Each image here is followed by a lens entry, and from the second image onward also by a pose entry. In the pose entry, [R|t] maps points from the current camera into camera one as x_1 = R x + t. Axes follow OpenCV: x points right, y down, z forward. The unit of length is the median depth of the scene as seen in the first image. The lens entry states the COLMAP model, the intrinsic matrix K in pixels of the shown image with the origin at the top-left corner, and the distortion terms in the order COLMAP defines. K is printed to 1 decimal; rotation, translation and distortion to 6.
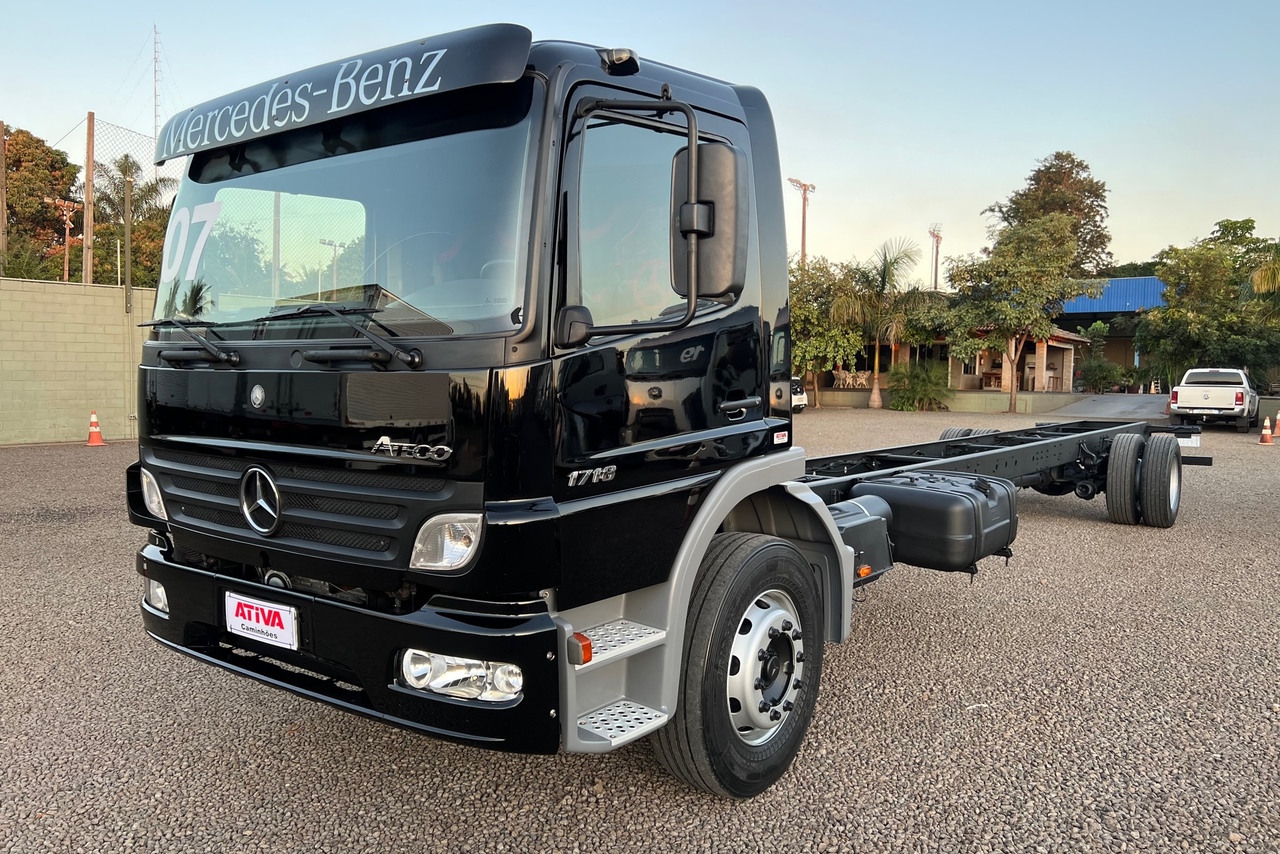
lens RADIAL K [[938.2, 0, 640.0], [0, 938.2, 427.0], [0, 0, 1]] dist [0.026917, -0.006424]
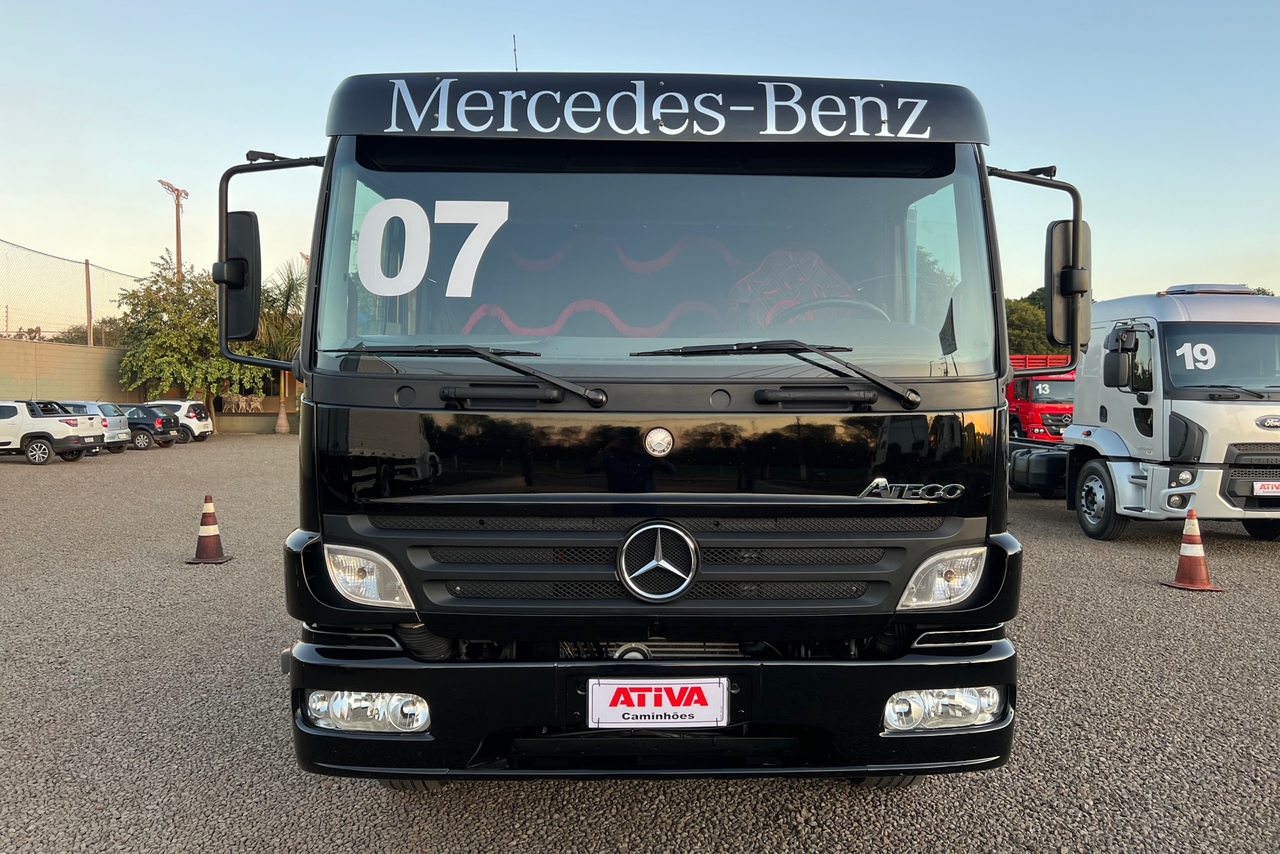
lens RADIAL K [[938.2, 0, 640.0], [0, 938.2, 427.0], [0, 0, 1]] dist [0.026917, -0.006424]
pose [[0.791941, -0.022582, 0.610180, -0.932388], [0.037237, 0.999242, -0.011349, -0.036201], [-0.609461, 0.031710, 0.792182, 0.327058]]
